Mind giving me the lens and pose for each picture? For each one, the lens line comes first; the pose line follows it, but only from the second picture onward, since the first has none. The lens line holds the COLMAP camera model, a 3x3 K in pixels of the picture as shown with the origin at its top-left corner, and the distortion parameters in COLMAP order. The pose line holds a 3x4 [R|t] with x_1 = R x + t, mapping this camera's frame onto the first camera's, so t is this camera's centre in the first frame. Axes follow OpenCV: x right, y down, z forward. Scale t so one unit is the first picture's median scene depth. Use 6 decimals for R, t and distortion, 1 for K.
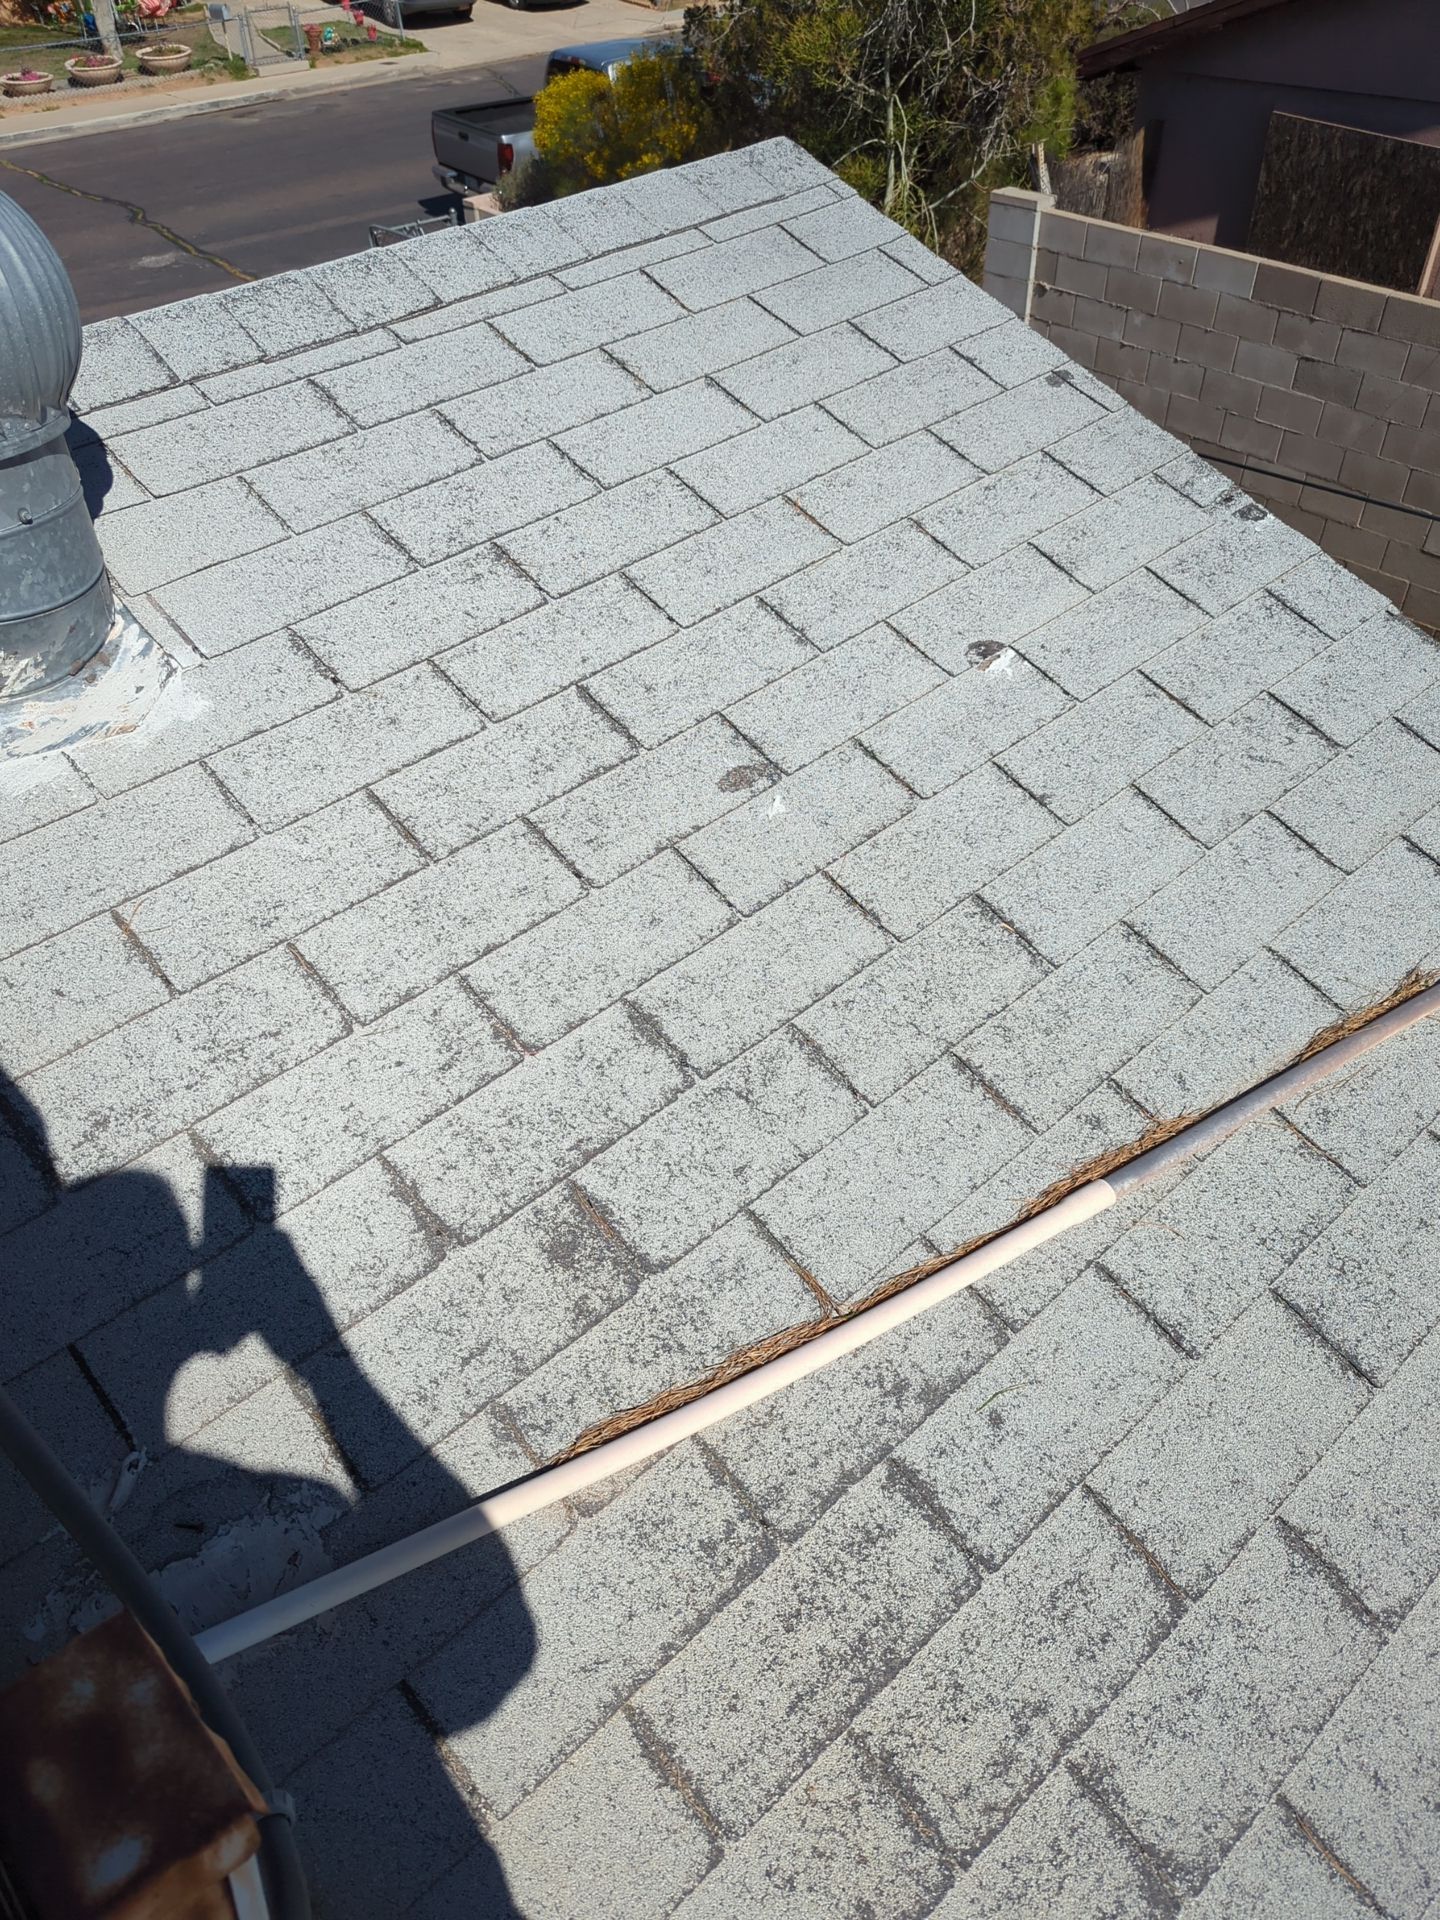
lens RADIAL K [[1408.6, 0, 720.0], [0, 1408.6, 960.0], [0, 0, 1]] dist [0.039123, -0.048408]
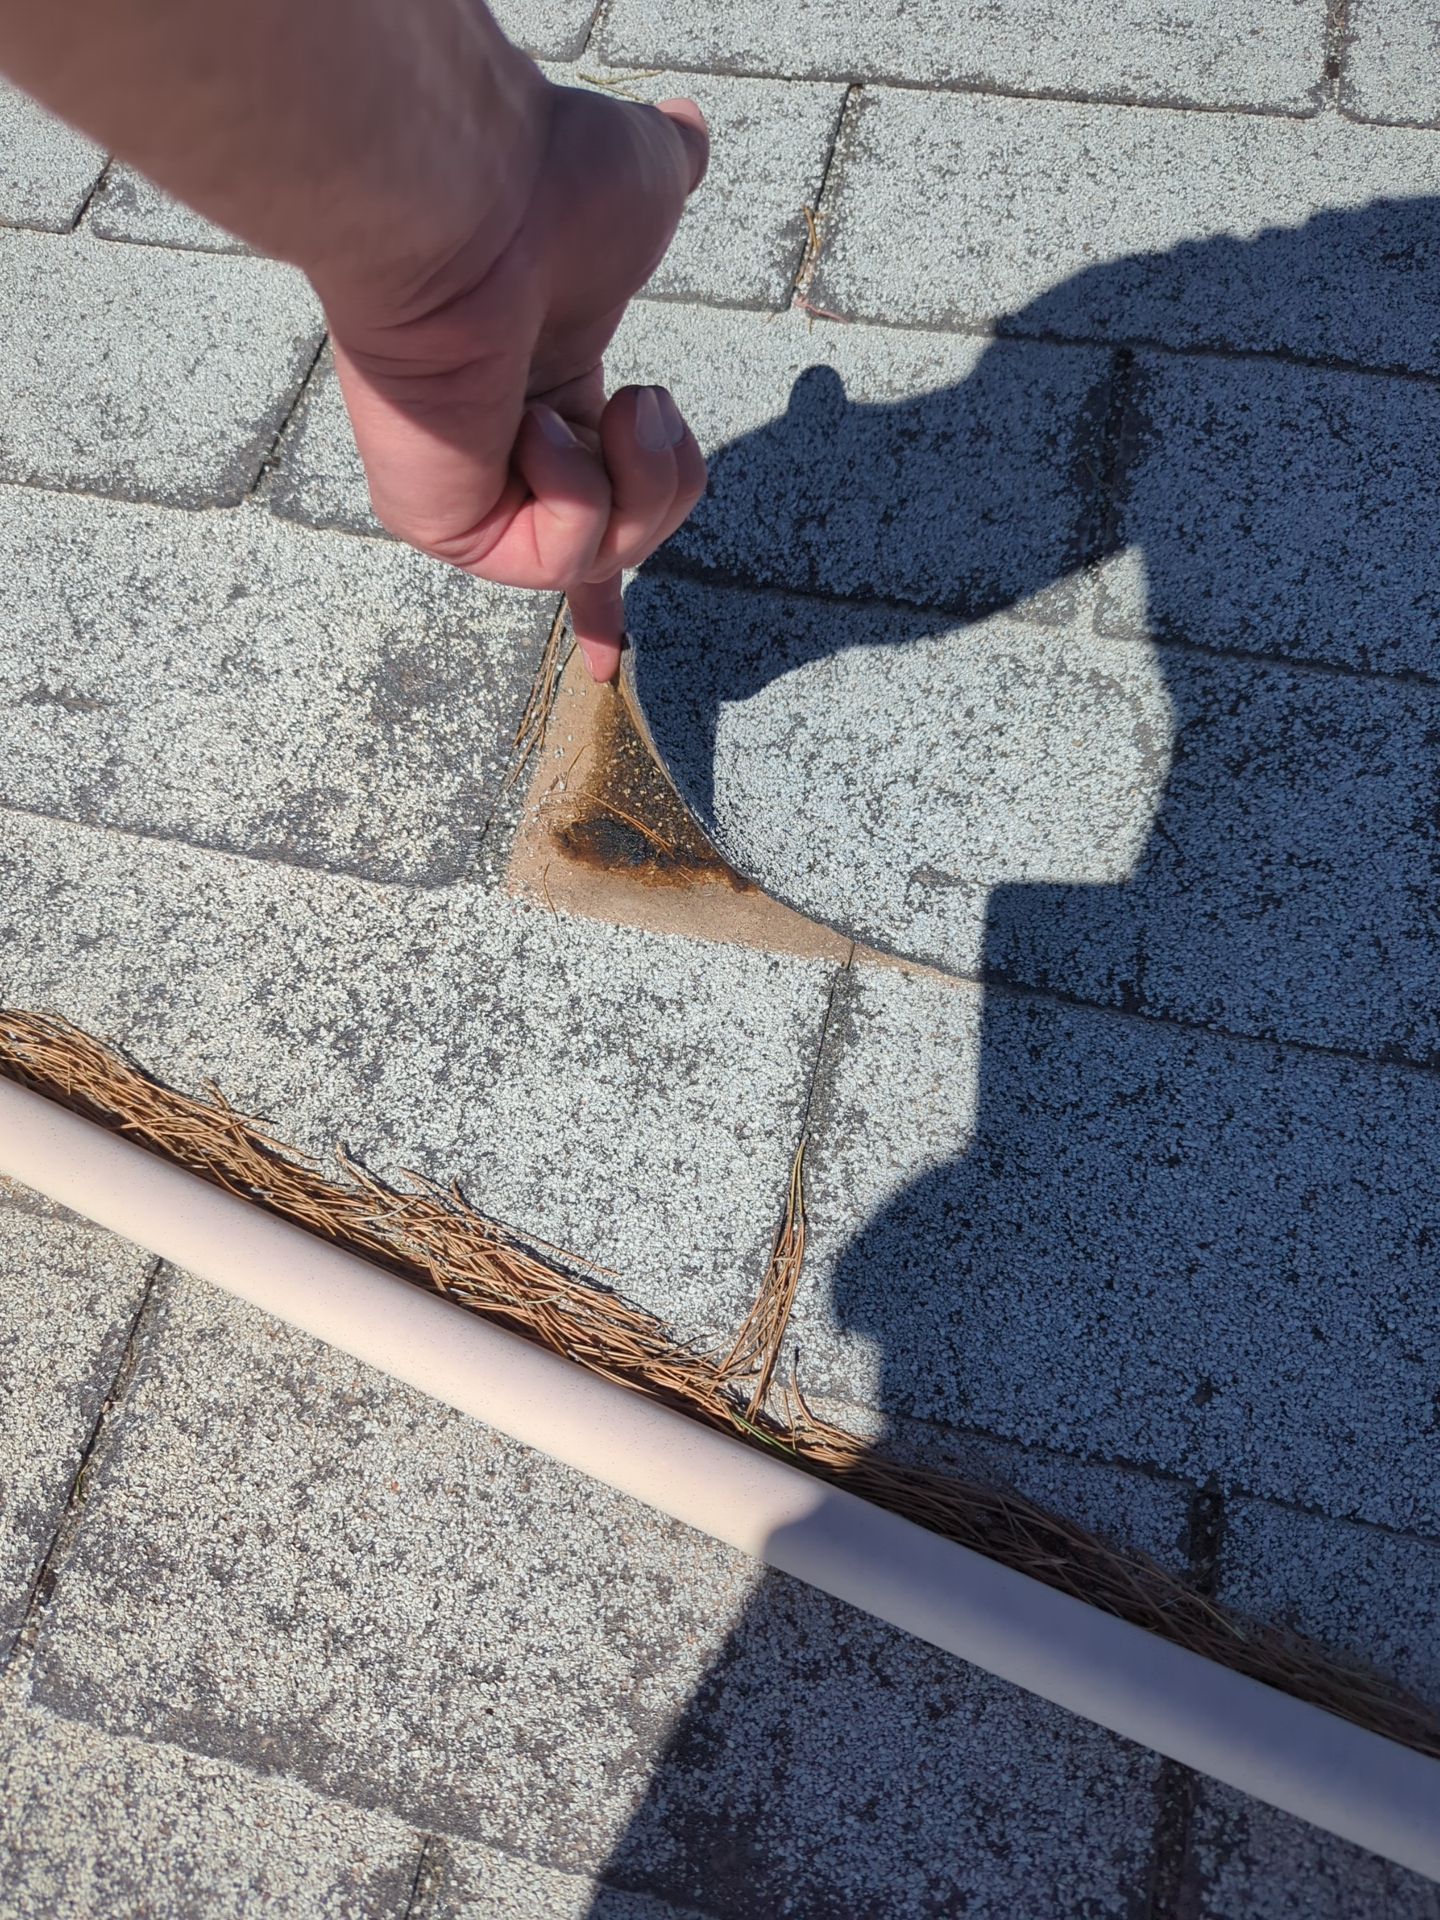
lens RADIAL K [[1367.4, 0, 720.0], [0, 1367.4, 960.0], [0, 0, 1]] dist [0.036990, -0.044387]
pose [[0.553014, 0.664610, -0.502463, 0.170401], [-0.564974, 0.742371, 0.360124, 0.085408], [0.612356, 0.084725, 0.786029, 0.791329]]
